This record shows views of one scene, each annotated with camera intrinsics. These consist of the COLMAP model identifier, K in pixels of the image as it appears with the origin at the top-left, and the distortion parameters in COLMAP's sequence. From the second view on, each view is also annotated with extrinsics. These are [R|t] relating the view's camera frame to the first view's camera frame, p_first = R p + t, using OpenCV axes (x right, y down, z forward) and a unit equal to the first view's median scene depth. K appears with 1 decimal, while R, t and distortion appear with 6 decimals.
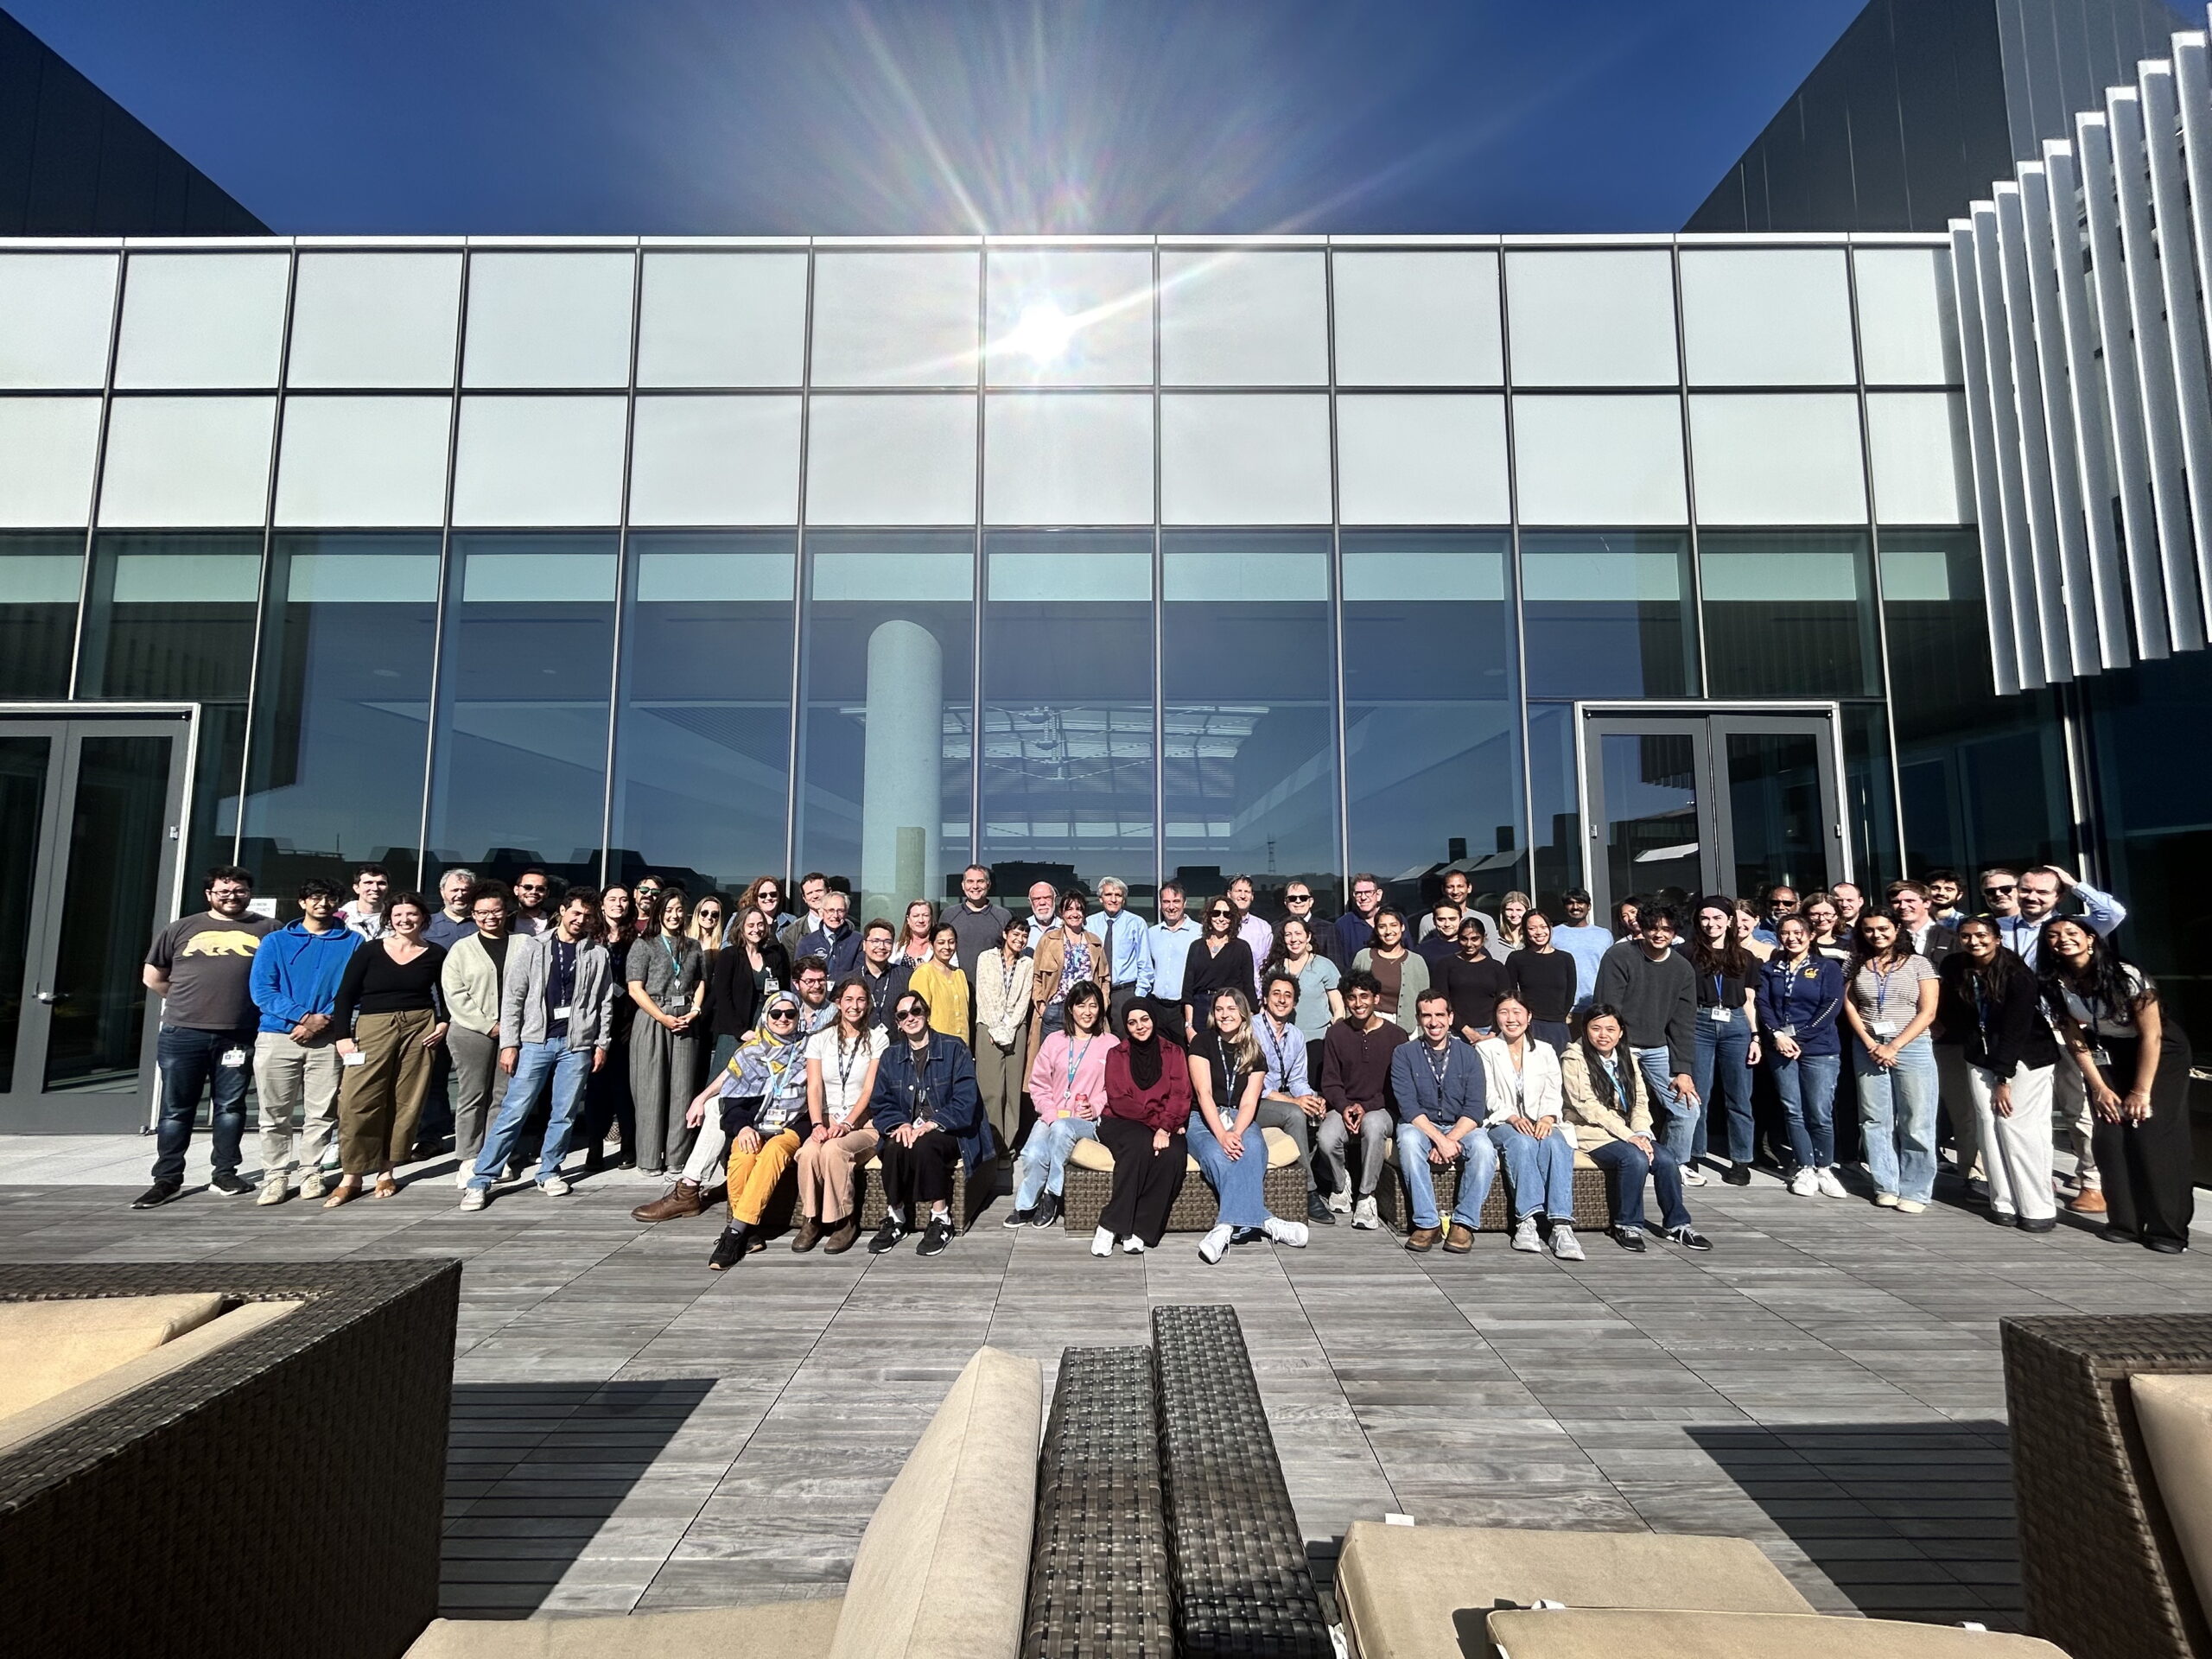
lens RADIAL K [[892.9, 0, 1110.8], [0, 892.9, 824.8], [0, 0, 1]] dist [0.001204, 0.000029]
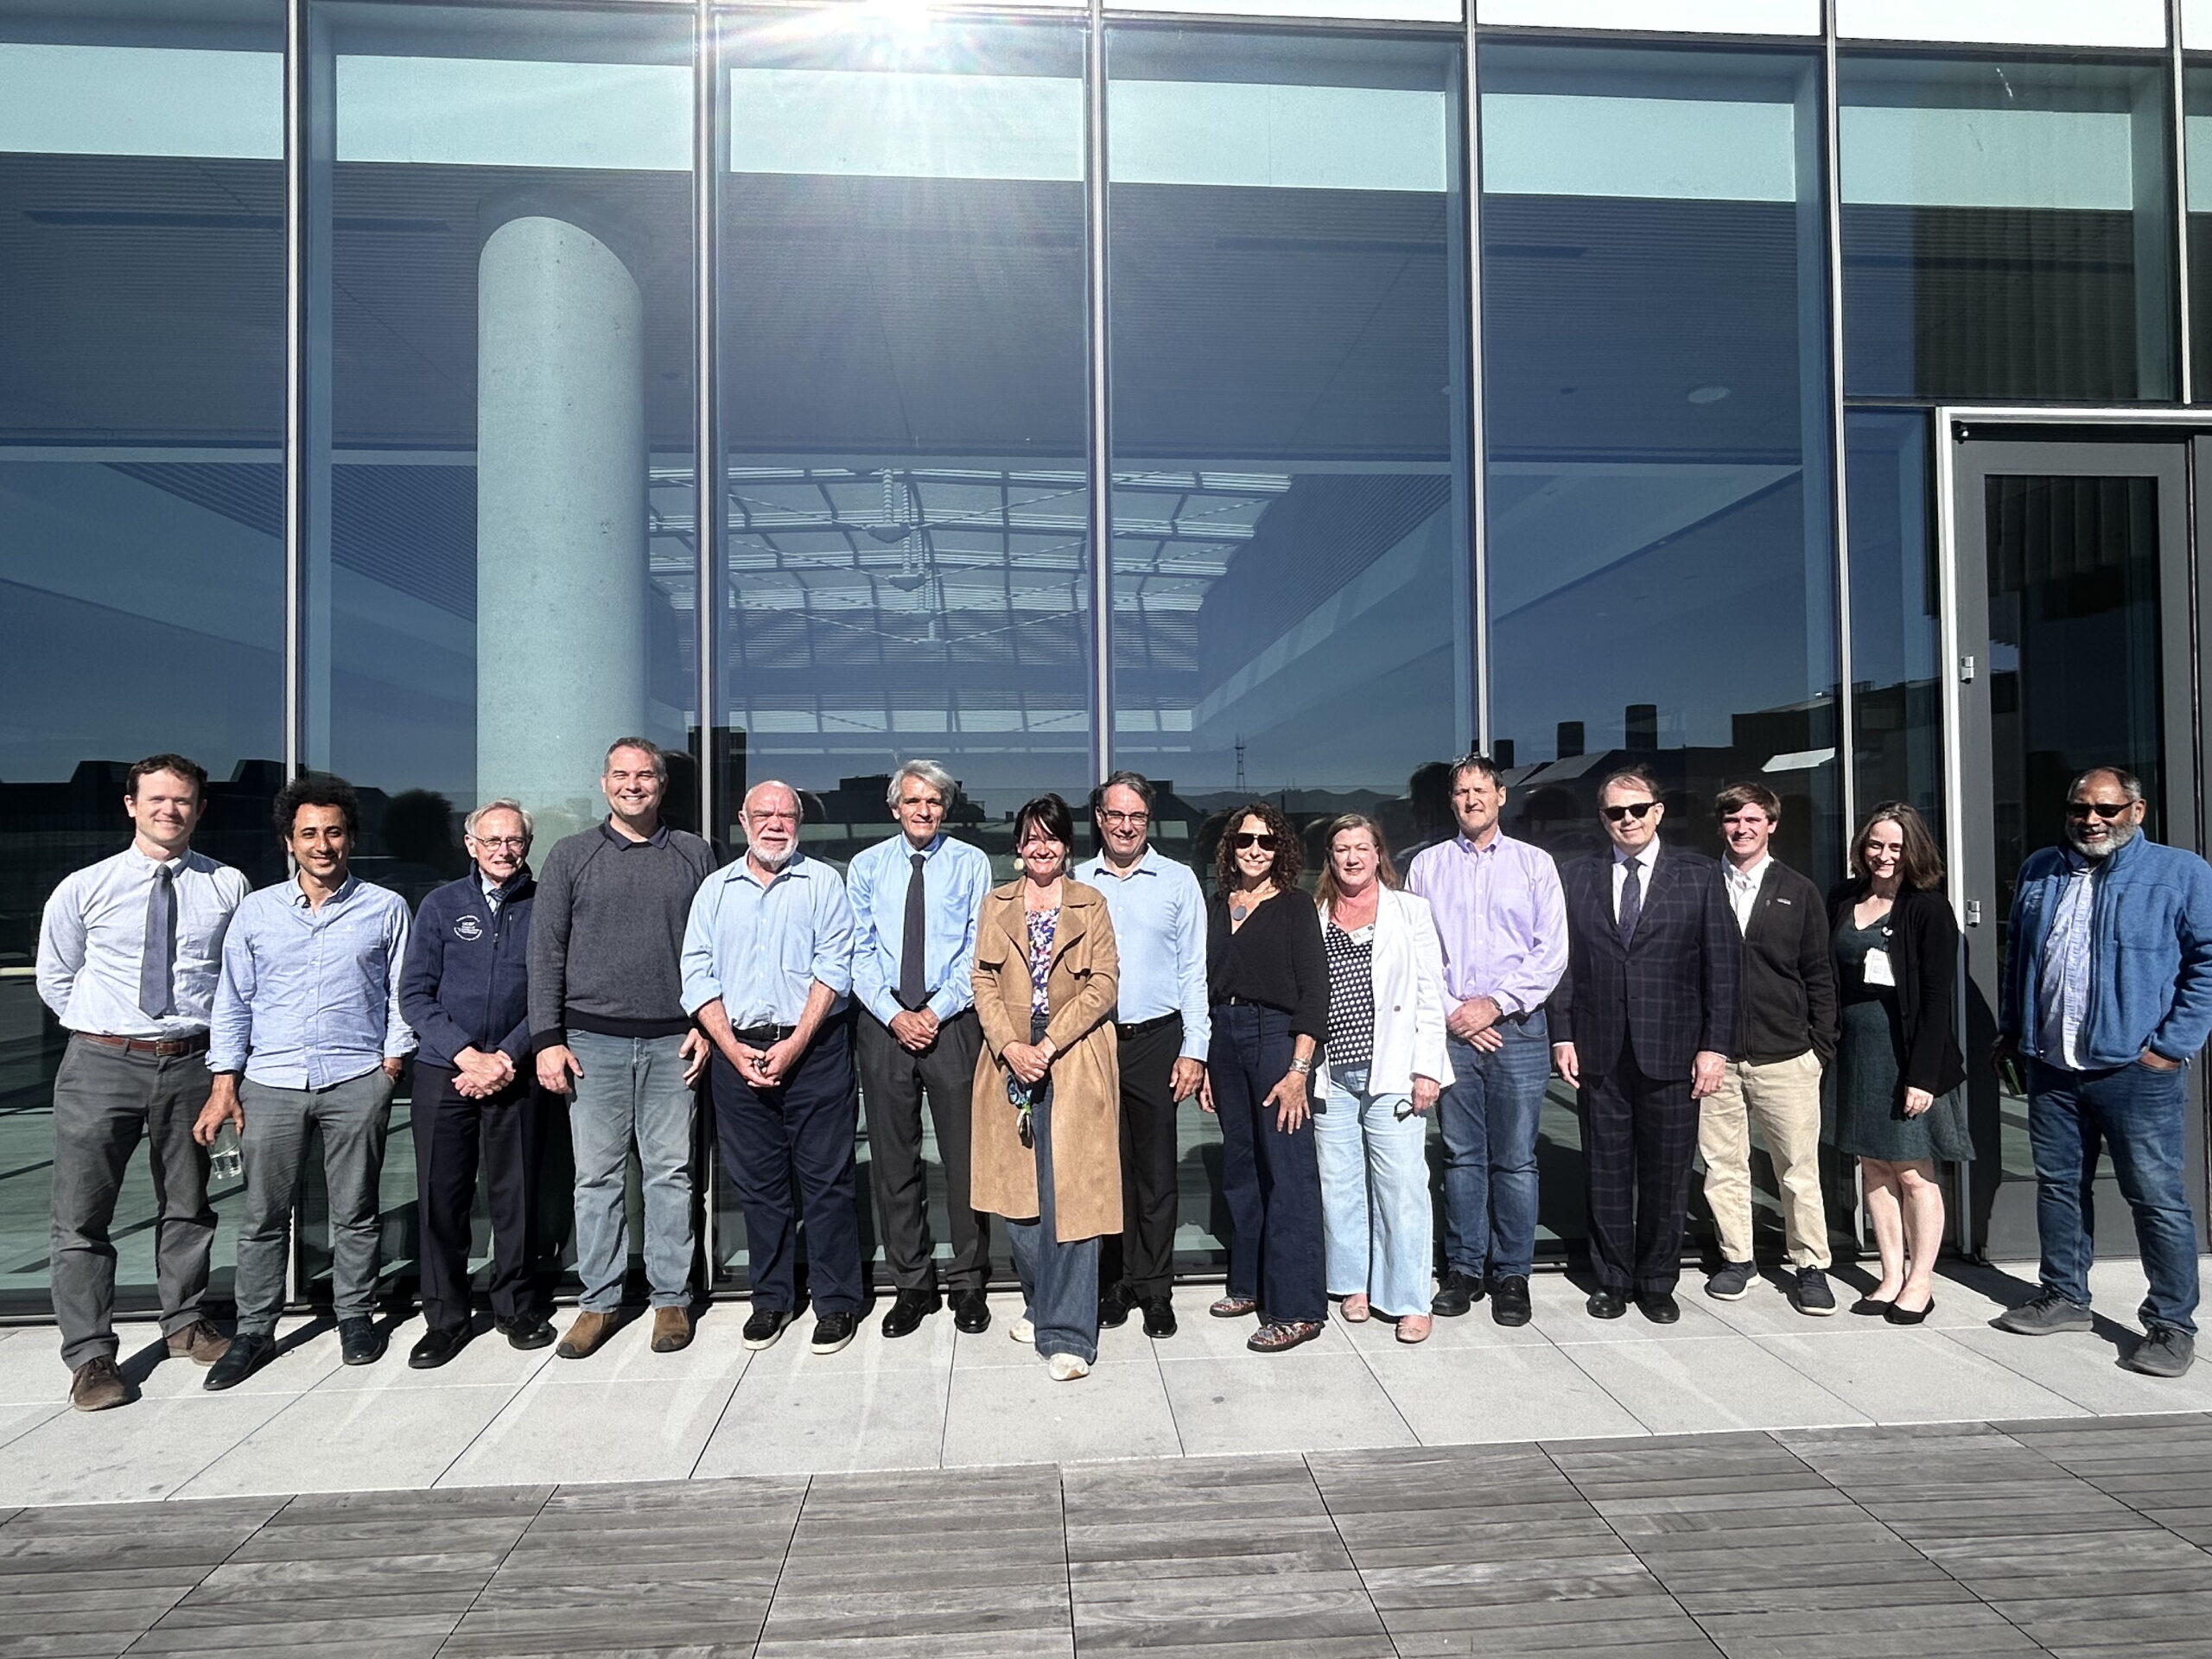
lens RADIAL K [[1226.5, 0, 1106.1], [0, 1226.5, 833.4], [0, 0, 1]] dist [0.004228, 0.000351]
pose [[0.997249, -0.011293, 0.073258, 0.003426], [0.004929, 0.996241, 0.086481, 0.027828], [-0.073959, -0.085882, 0.993556, 0.255510]]
